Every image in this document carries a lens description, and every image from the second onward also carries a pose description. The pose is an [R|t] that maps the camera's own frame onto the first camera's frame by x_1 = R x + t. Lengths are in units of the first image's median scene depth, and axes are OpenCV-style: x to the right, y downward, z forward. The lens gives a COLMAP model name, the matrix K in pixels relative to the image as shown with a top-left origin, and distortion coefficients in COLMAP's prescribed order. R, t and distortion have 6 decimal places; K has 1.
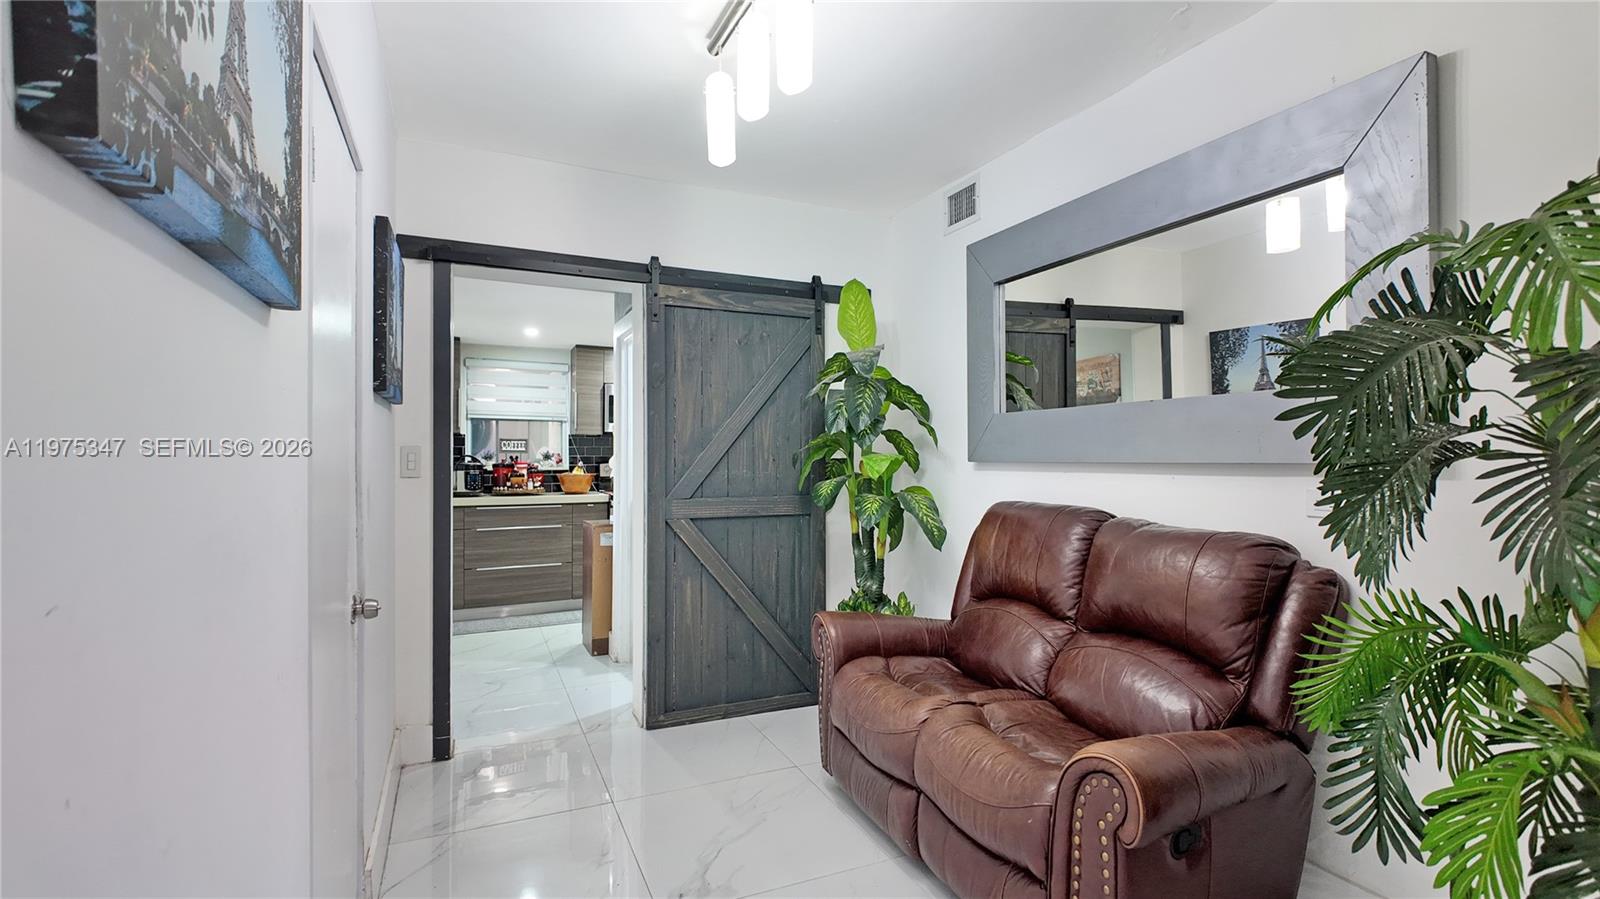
lens RADIAL K [[743.6, 0, 785.2], [0, 743.6, 454.0], [0, 0, 1]] dist [-0.013660, -0.005511]
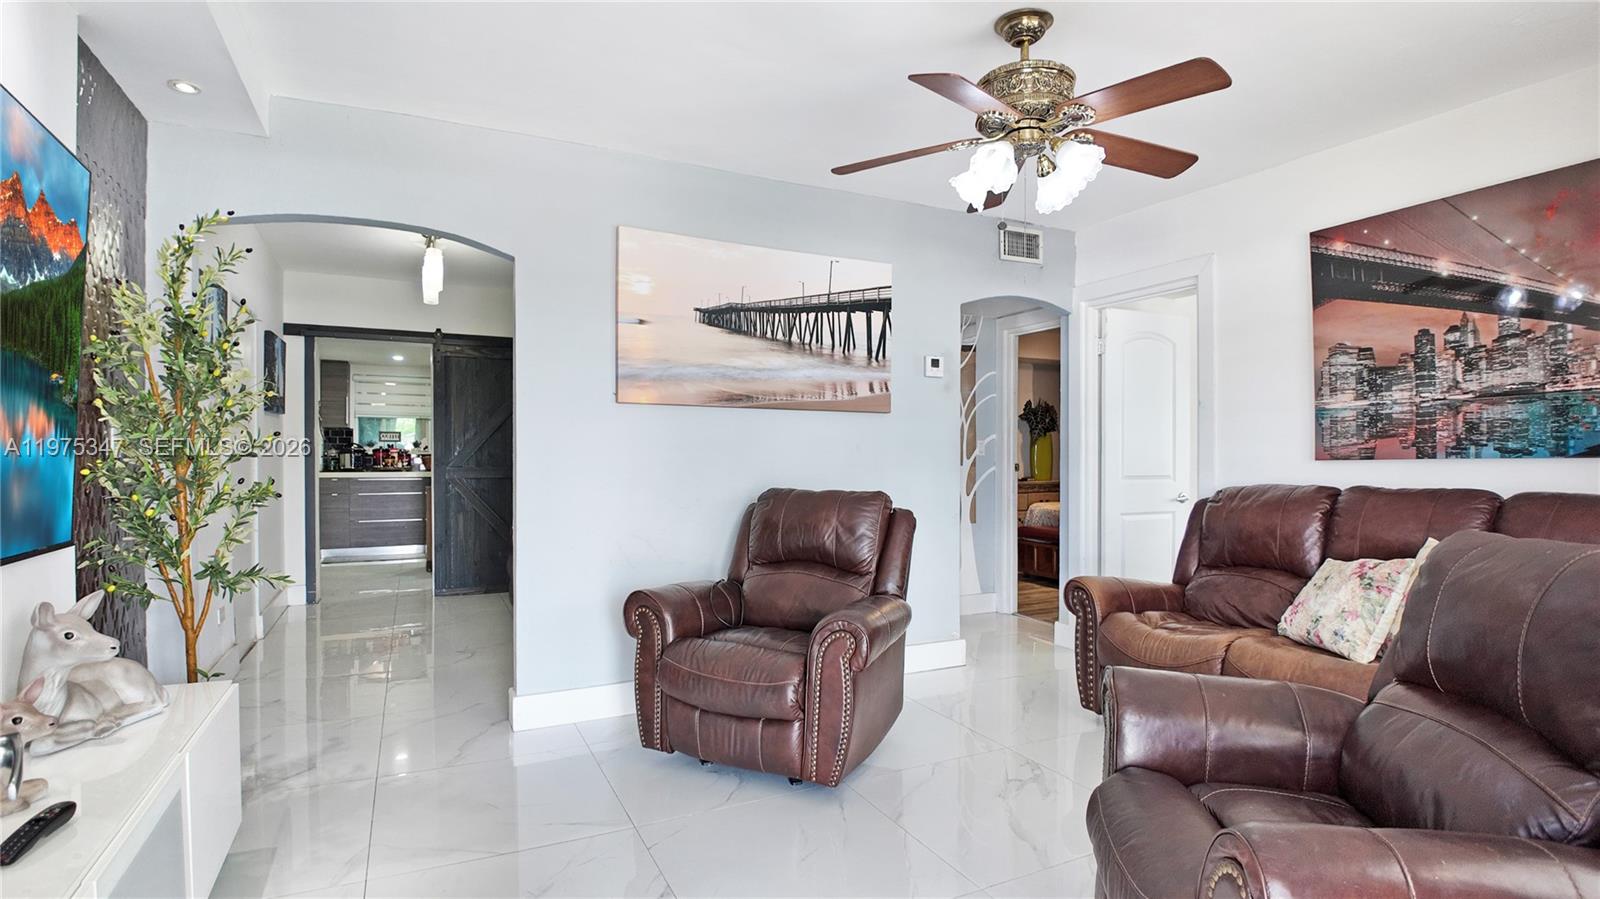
lens RADIAL K [[743.6, 0, 787.9], [0, 743.6, 451.8], [0, 0, 1]] dist [-0.013660, -0.005511]
pose [[0.997708, -0.003823, 0.067557, 0.296296], [0.003267, 0.999960, 0.008334, 0.008680], [-0.067586, -0.008094, 0.997681, -0.452551]]
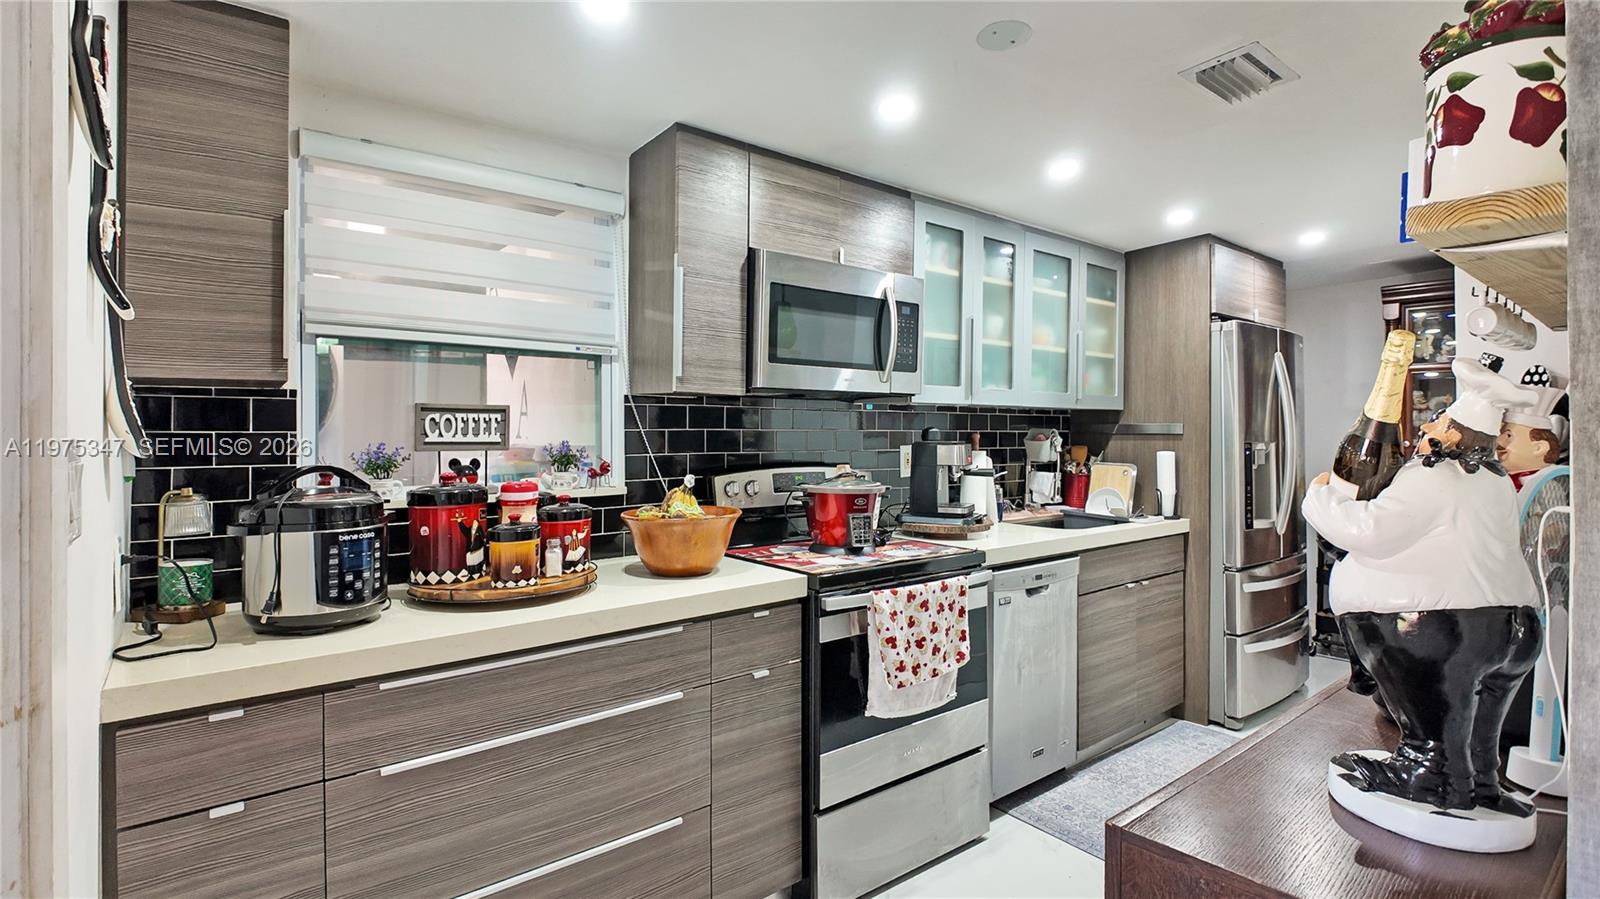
lens RADIAL K [[743.6, 0, 817.5], [0, 743.6, 439.2], [0, 0, 1]] dist [-0.013660, -0.005511]
pose [[0.961803, -0.010275, 0.273550, -0.320324], [0.007649, 0.999914, 0.010666, -0.008913], [-0.273636, -0.008166, 0.961799, 0.679875]]
